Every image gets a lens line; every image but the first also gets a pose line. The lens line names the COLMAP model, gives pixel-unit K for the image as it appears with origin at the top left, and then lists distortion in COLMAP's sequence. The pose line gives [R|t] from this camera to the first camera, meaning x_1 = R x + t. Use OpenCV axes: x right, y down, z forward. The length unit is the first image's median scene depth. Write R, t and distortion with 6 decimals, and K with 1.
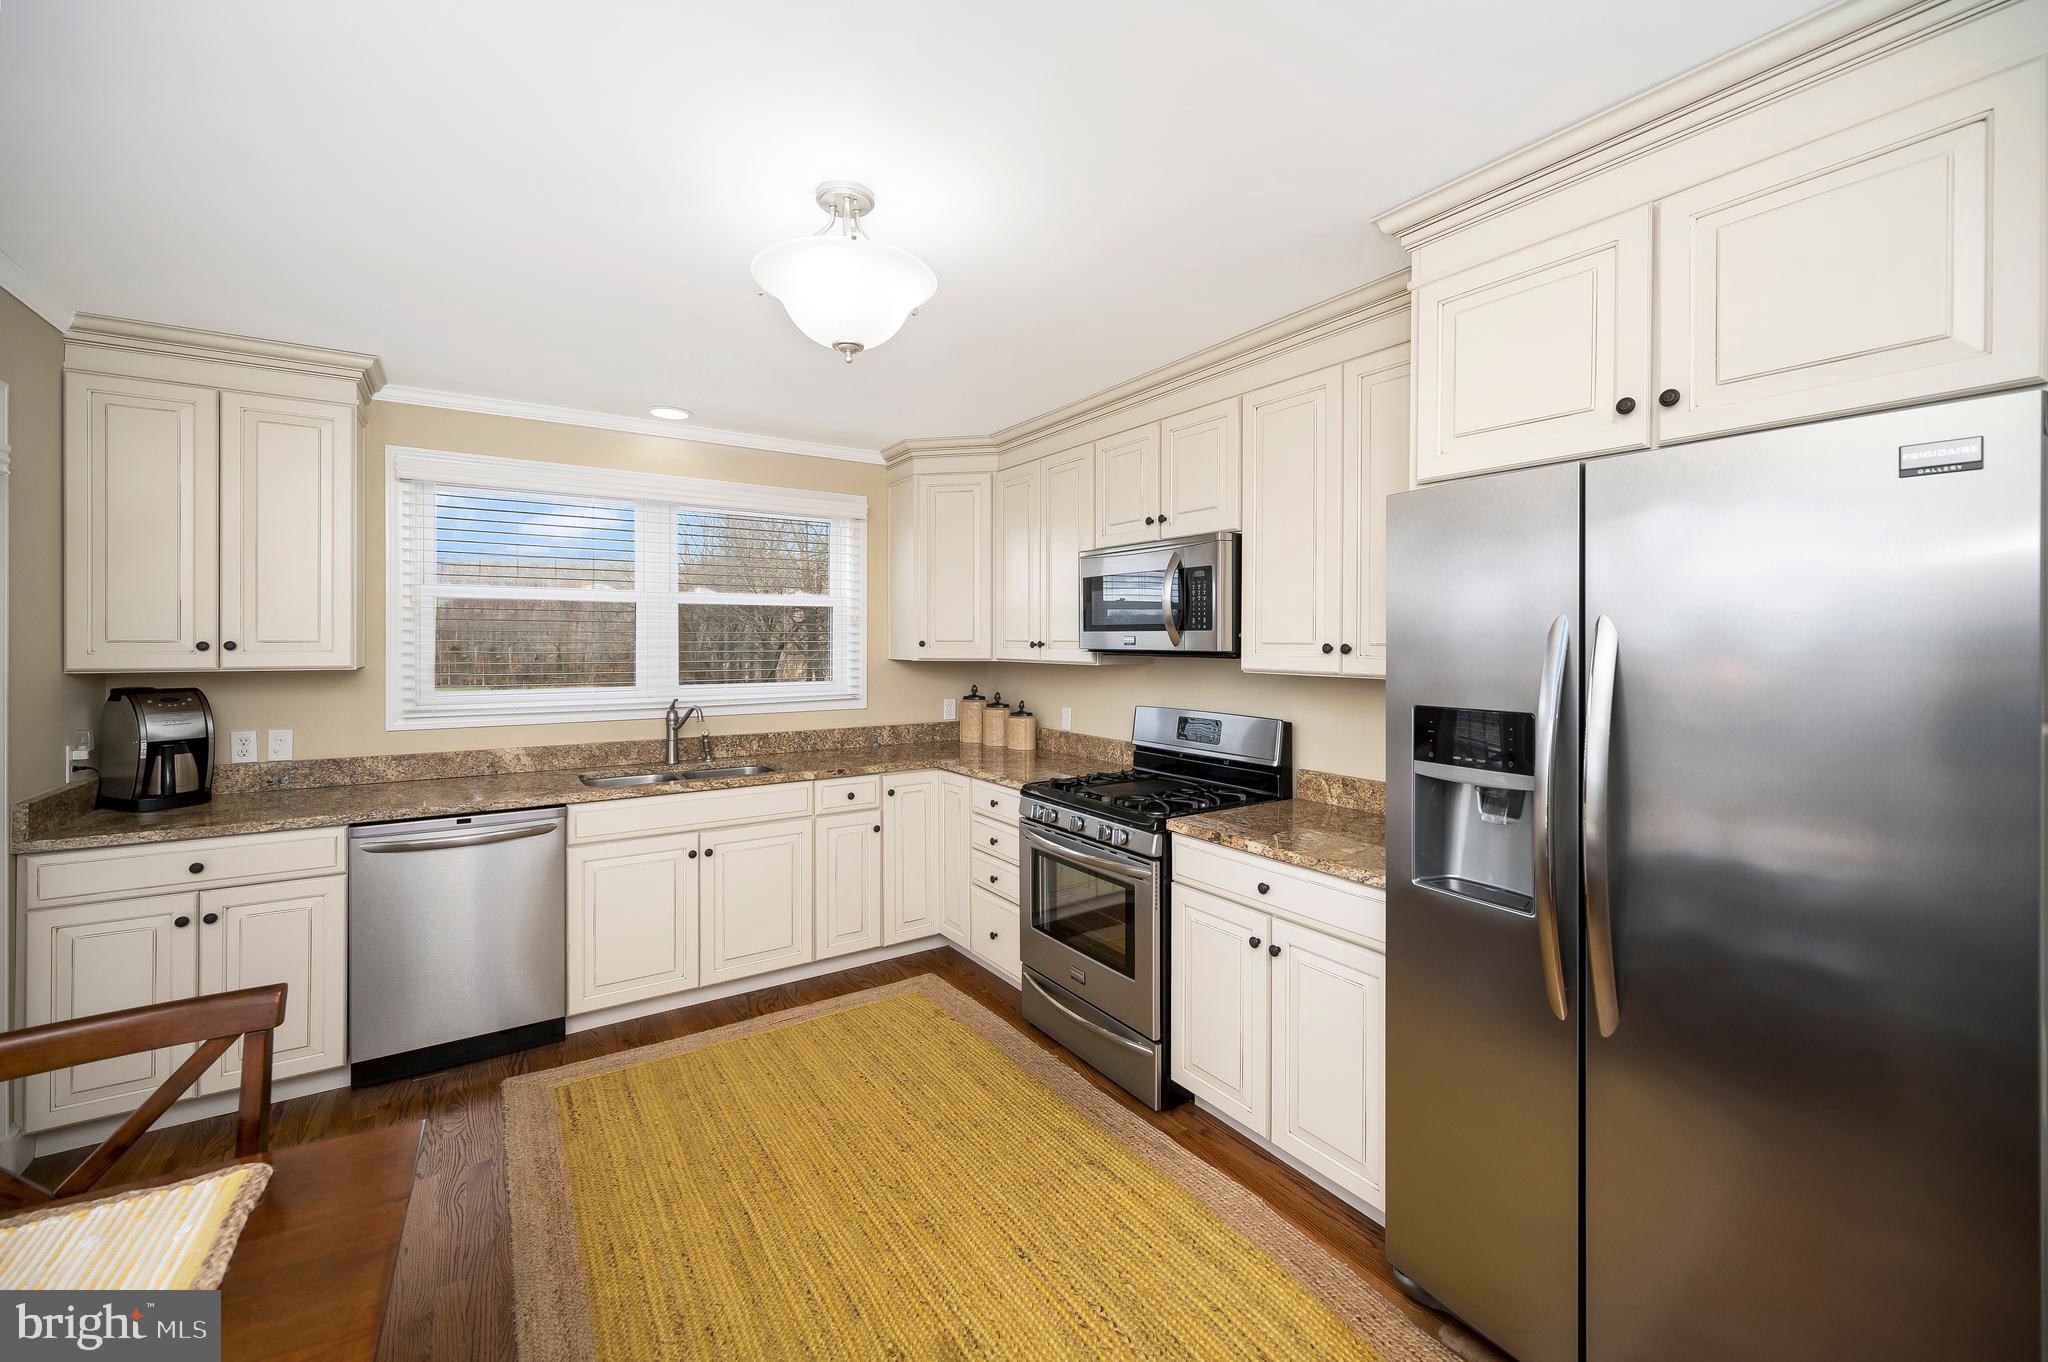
lens RADIAL K [[816.9, 0, 1007.7], [0, 816.9, 643.3], [0, 0, 1]] dist [-0.002739, -0.001279]
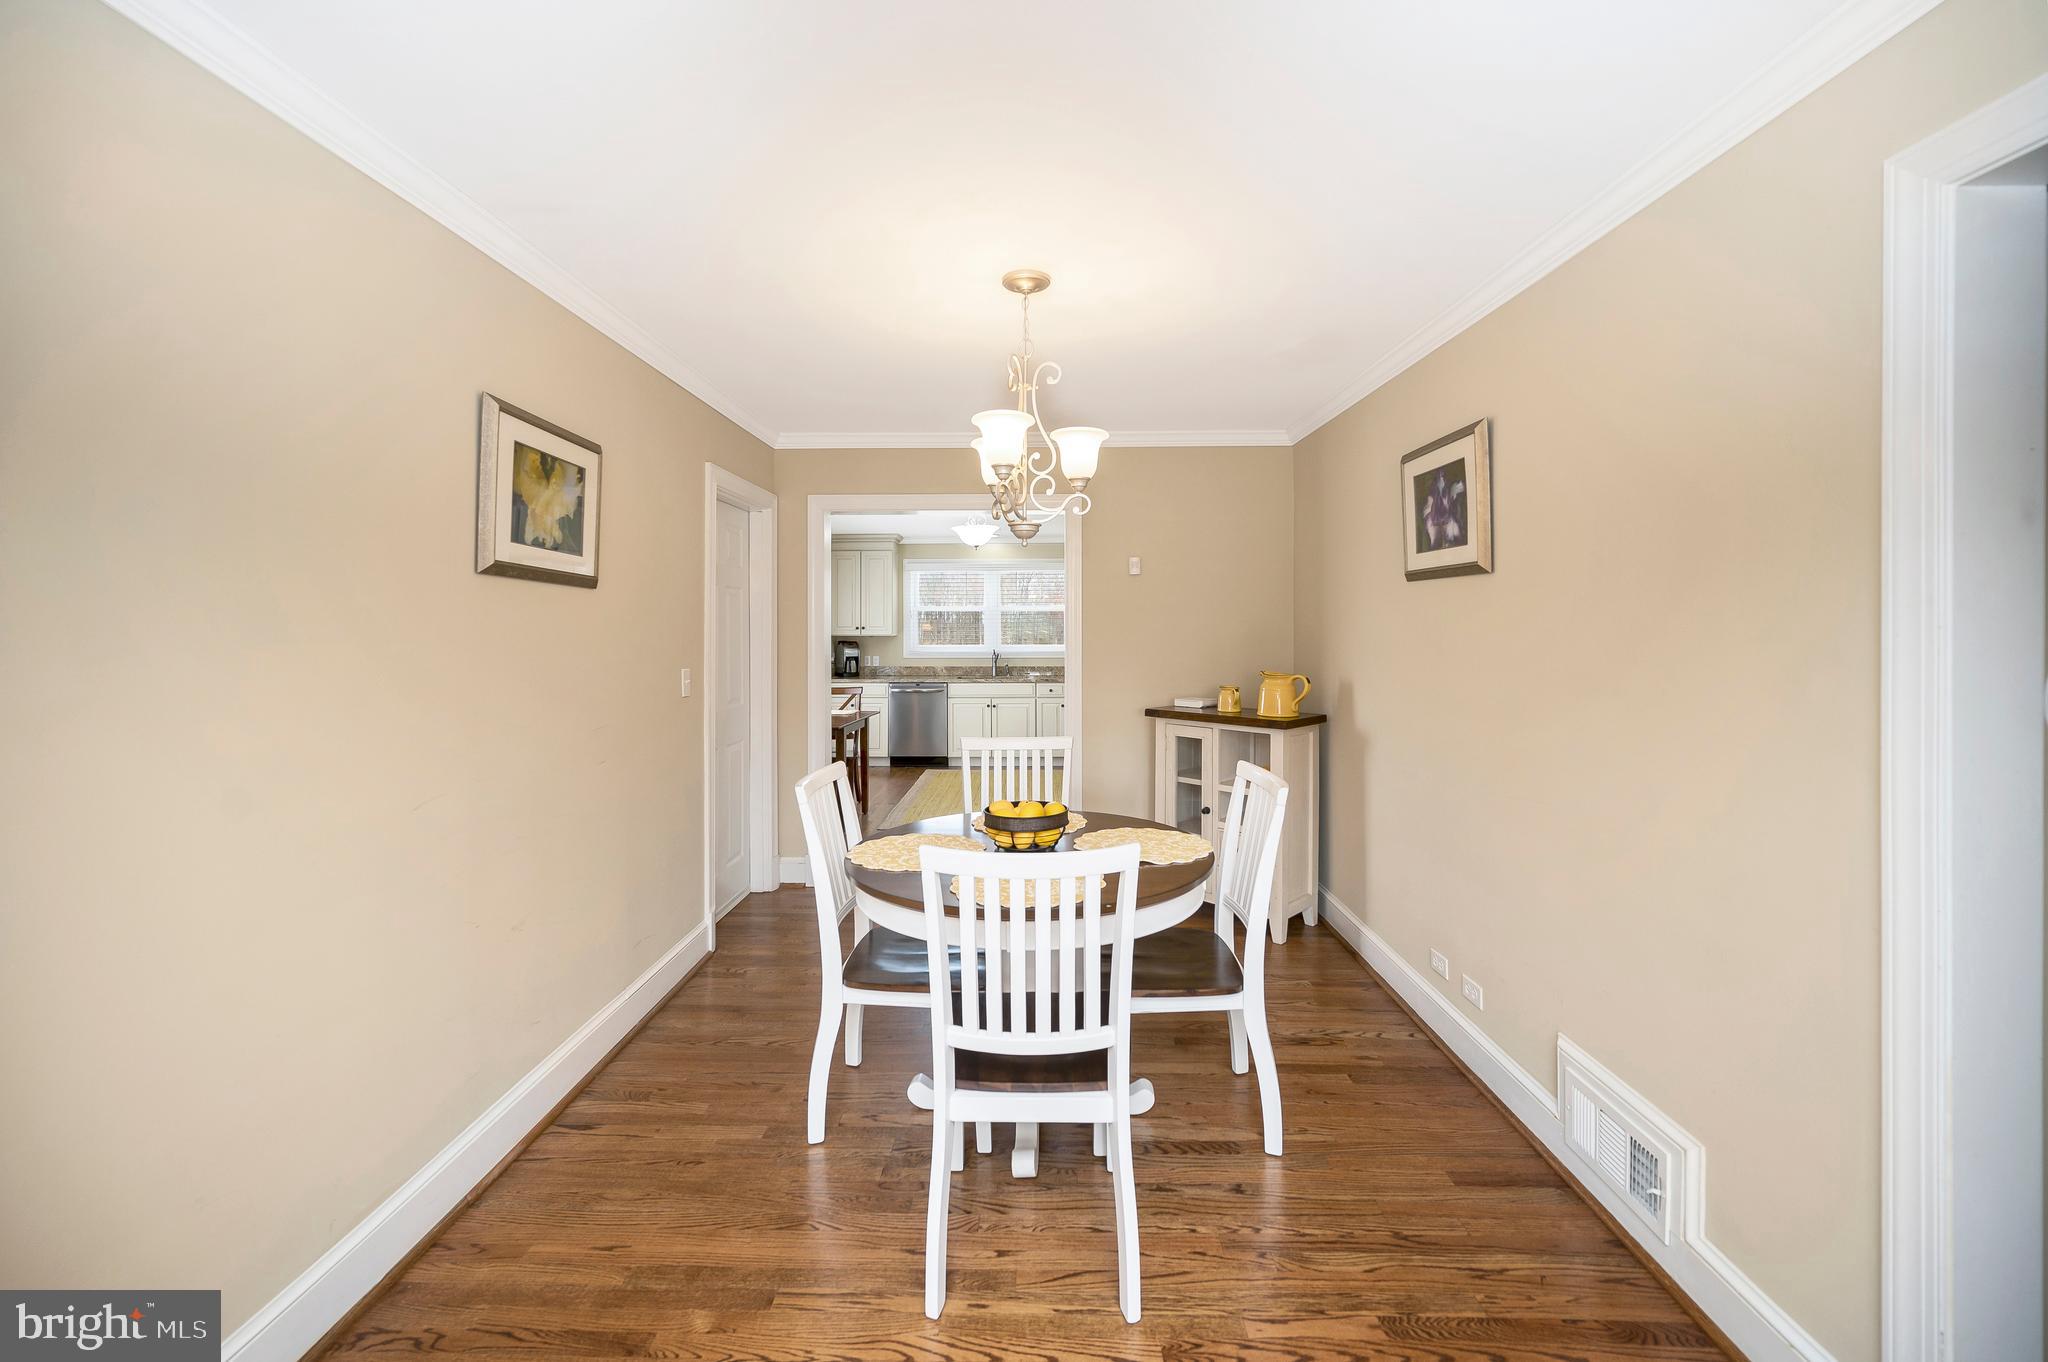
lens RADIAL K [[816.9, 0, 1027.7], [0, 816.9, 619.8], [0, 0, 1]] dist [-0.002739, -0.001279]
pose [[0.821513, -0.006709, -0.570150, 1.348137], [0.000067, 0.999932, -0.011670, 0.007045], [0.570189, 0.009549, 0.821458, -1.221104]]
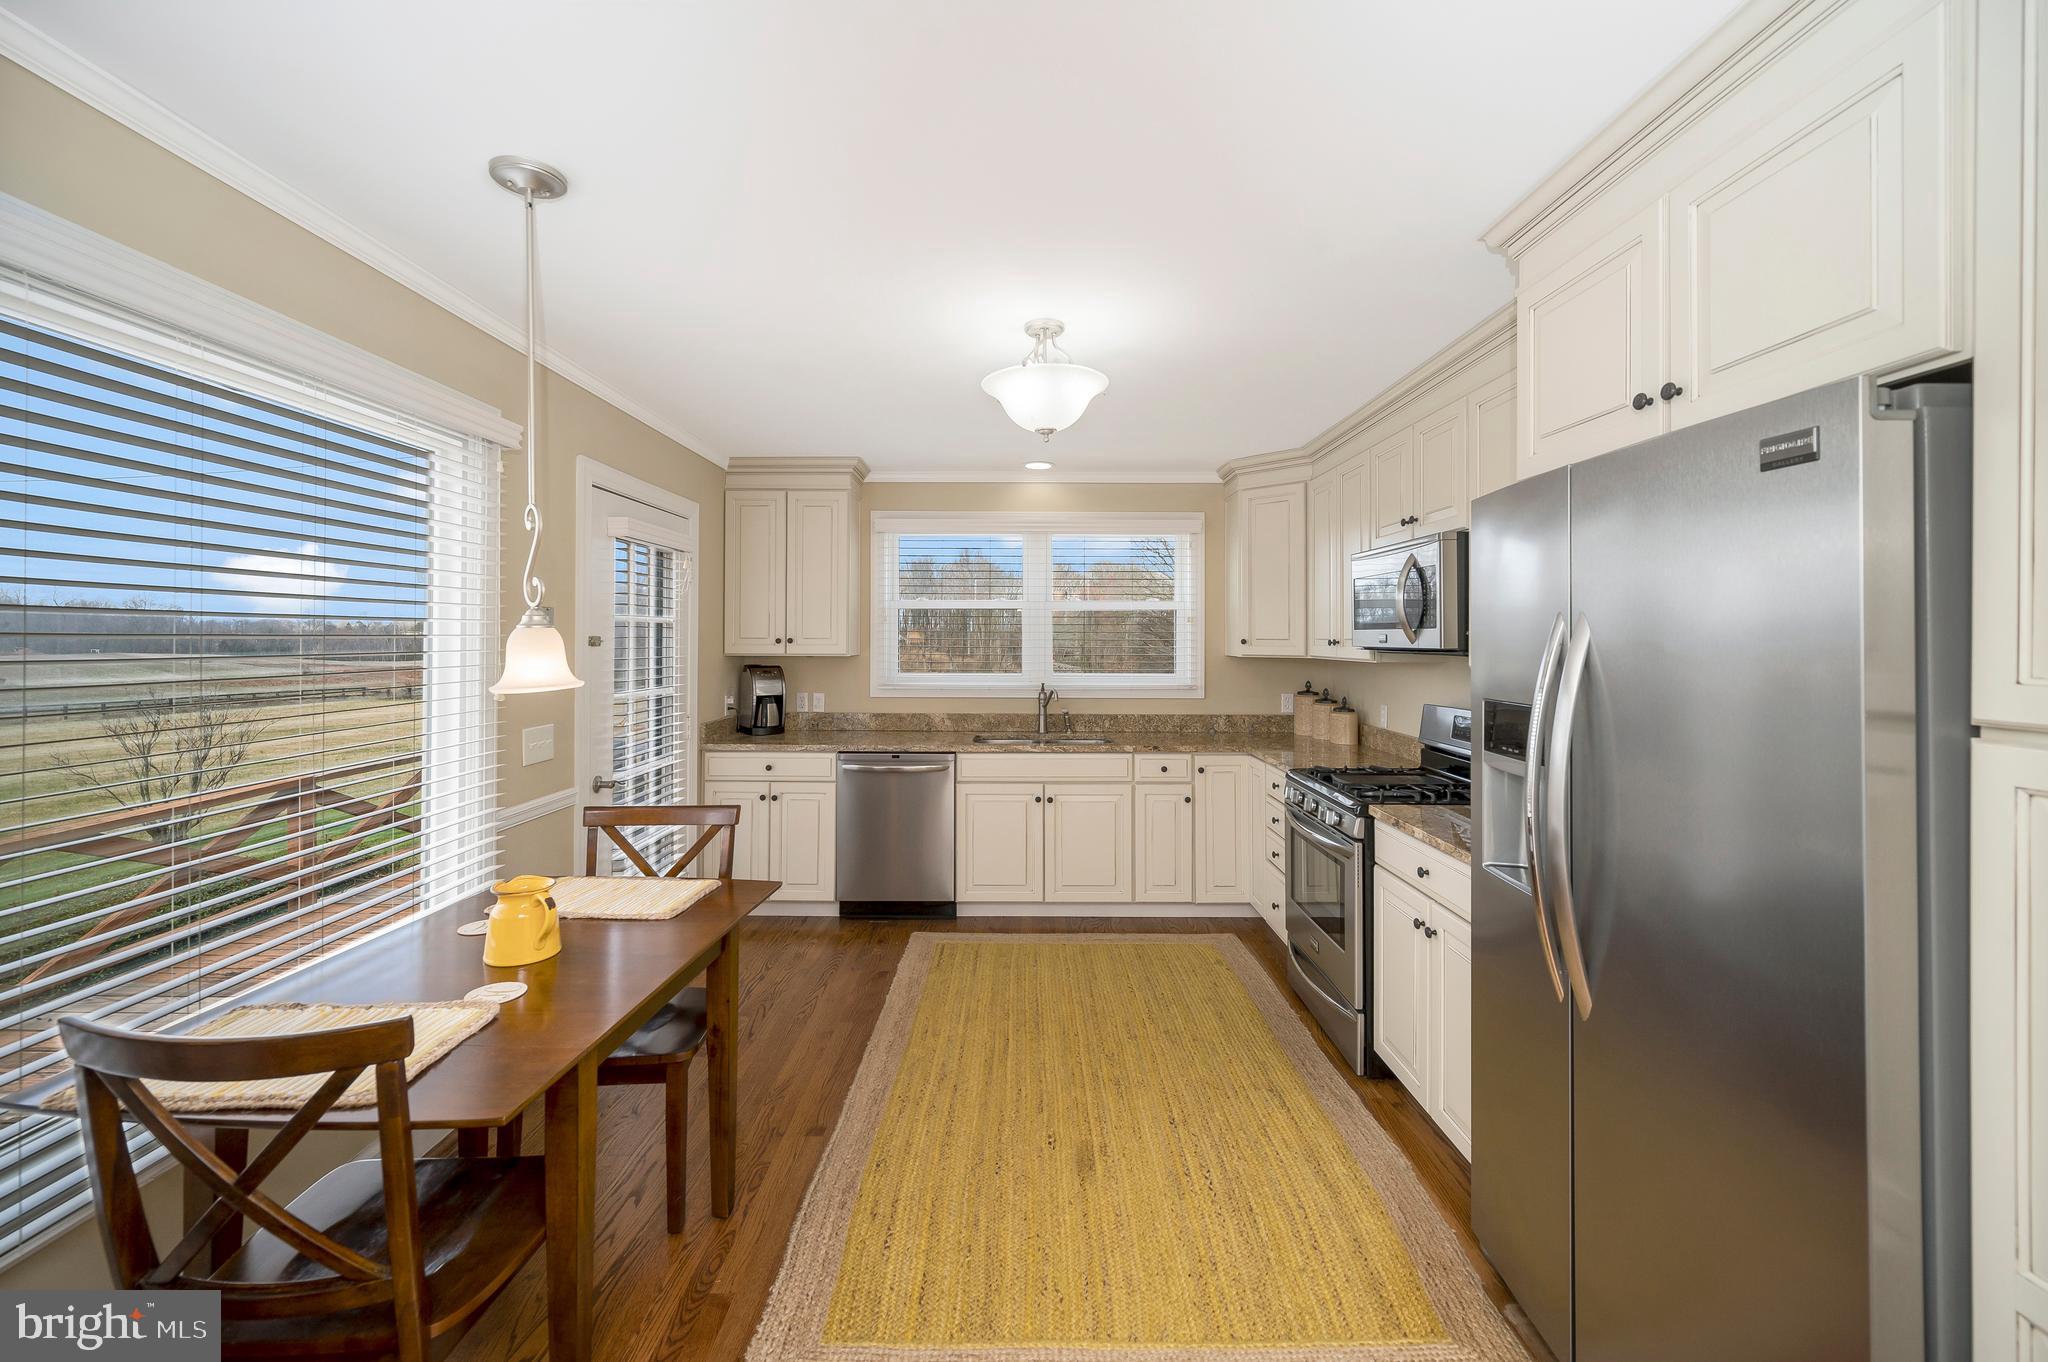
lens RADIAL K [[816.9, 0, 1009.0], [0, 816.9, 630.4], [0, 0, 1]] dist [-0.002739, -0.001279]
pose [[0.824035, -0.004599, -0.566520, 0.350519], [-0.004326, 0.999887, -0.014409, 0.003496], [0.566522, 0.014325, 0.823922, -0.131250]]
